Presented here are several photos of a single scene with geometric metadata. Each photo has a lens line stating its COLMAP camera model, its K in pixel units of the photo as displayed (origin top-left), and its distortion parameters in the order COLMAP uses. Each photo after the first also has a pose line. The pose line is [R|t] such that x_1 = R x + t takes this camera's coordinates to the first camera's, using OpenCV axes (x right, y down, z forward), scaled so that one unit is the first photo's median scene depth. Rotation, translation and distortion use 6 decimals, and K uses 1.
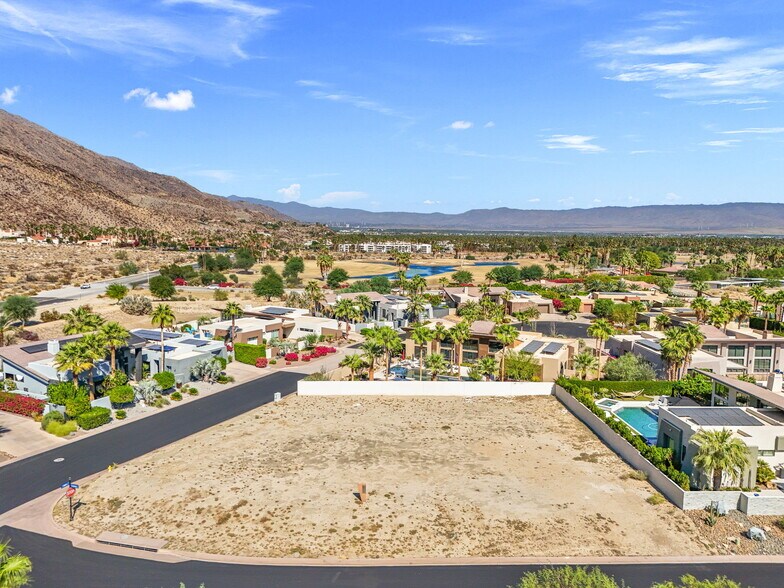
lens RADIAL K [[575.5, 0, 391.5], [0, 575.5, 294.2], [0, 0, 1]] dist [0.078994, -0.083570]
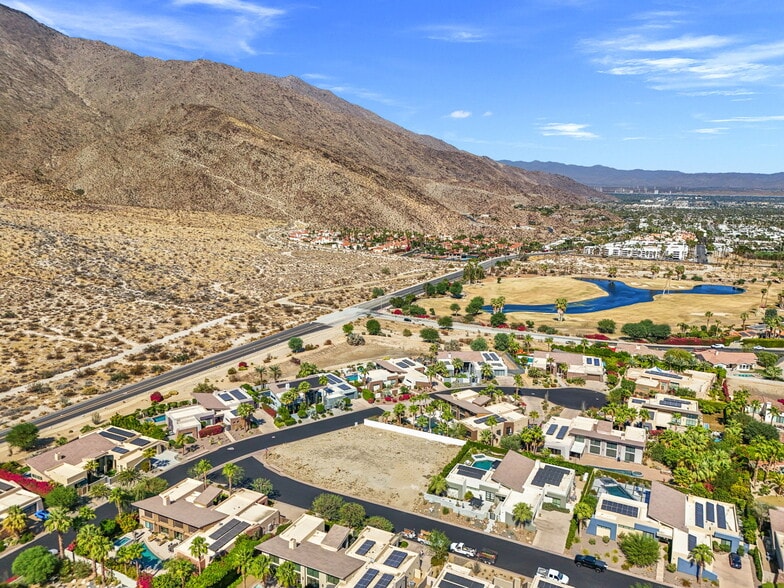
lens RADIAL K [[575.5, 0, 391.5], [0, 575.5, 294.2], [0, 0, 1]] dist [0.078994, -0.083570]
pose [[0.876226, 0.080646, -0.475105, 0.689762], [-0.052478, 0.996003, 0.072283, -0.363228], [0.479035, -0.038404, 0.876955, -0.679544]]
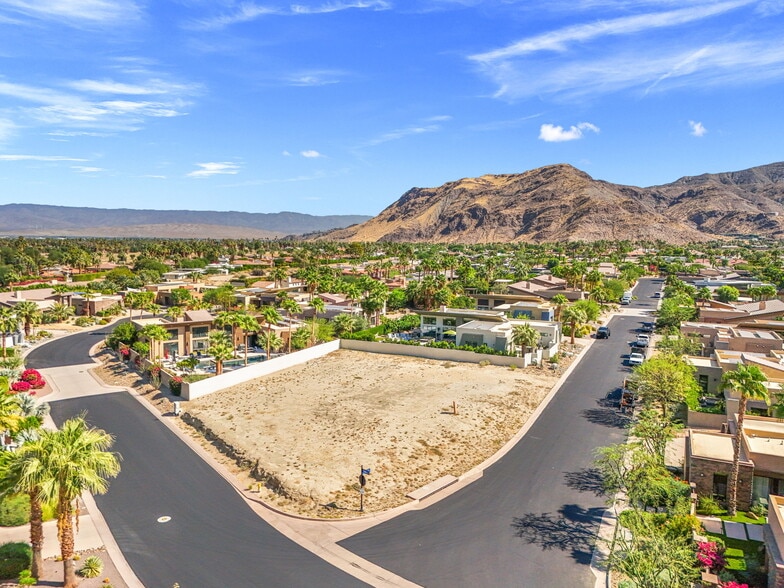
lens RADIAL K [[575.5, 0, 391.5], [0, 575.5, 294.2], [0, 0, 1]] dist [0.078994, -0.083570]
pose [[0.463553, -0.095730, 0.880883, -0.537052], [0.098285, 0.993567, 0.056255, -0.005161], [-0.880601, 0.060501, 0.469980, 0.200481]]
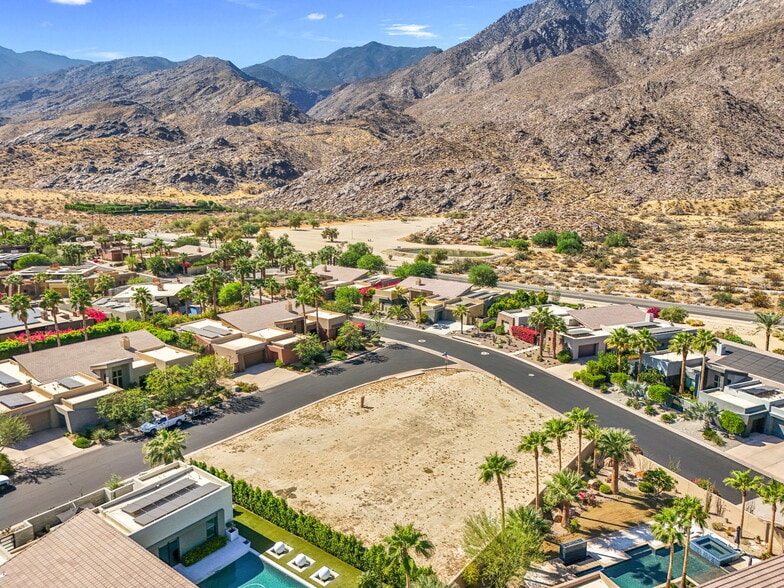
lens RADIAL K [[575.5, 0, 391.5], [0, 575.5, 294.2], [0, 0, 1]] dist [0.078994, -0.083570]
pose [[-0.641842, 0.136582, -0.754575, 0.474310], [-0.096097, 0.961927, 0.255854, -0.170402], [0.760792, 0.236731, -0.604280, 0.843528]]
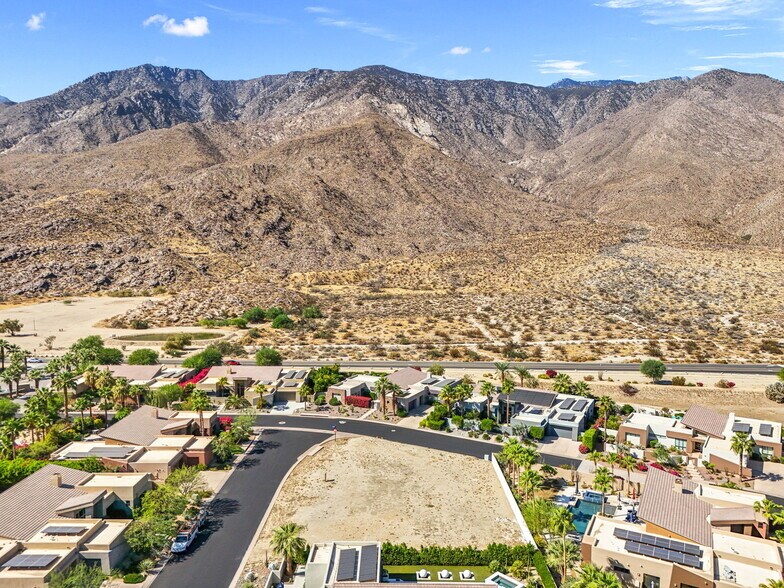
lens RADIAL K [[575.5, 0, 391.5], [0, 575.5, 294.2], [0, 0, 1]] dist [0.078994, -0.083570]
pose [[-0.041470, 0.070540, -0.996647, 0.826894], [-0.118339, 0.990137, 0.075003, -0.207402], [0.992107, 0.121053, -0.032714, 0.511879]]
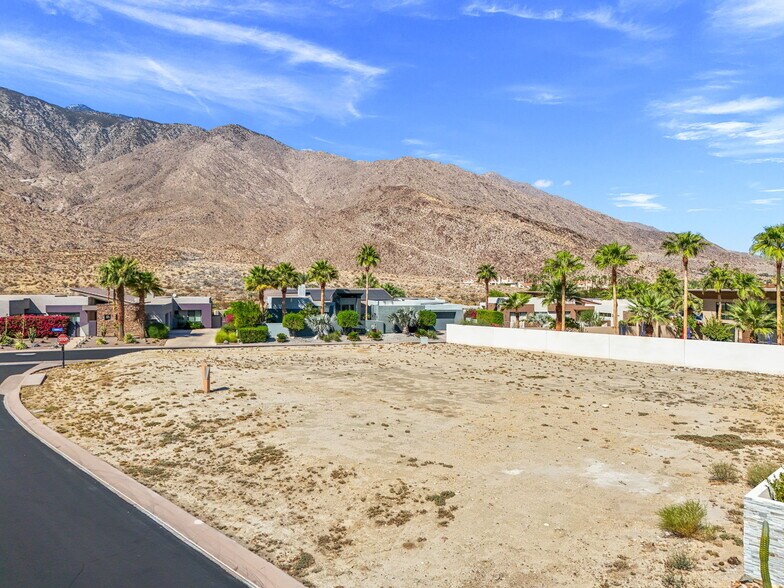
lens RADIAL K [[575.5, 0, 391.5], [0, 575.5, 294.2], [0, 0, 1]] dist [0.078994, -0.083570]
pose [[0.667681, -0.001484, -0.744446, 0.236600], [-0.079945, 0.994072, -0.073684, 0.116966], [0.740142, 0.108712, 0.663605, 0.298862]]
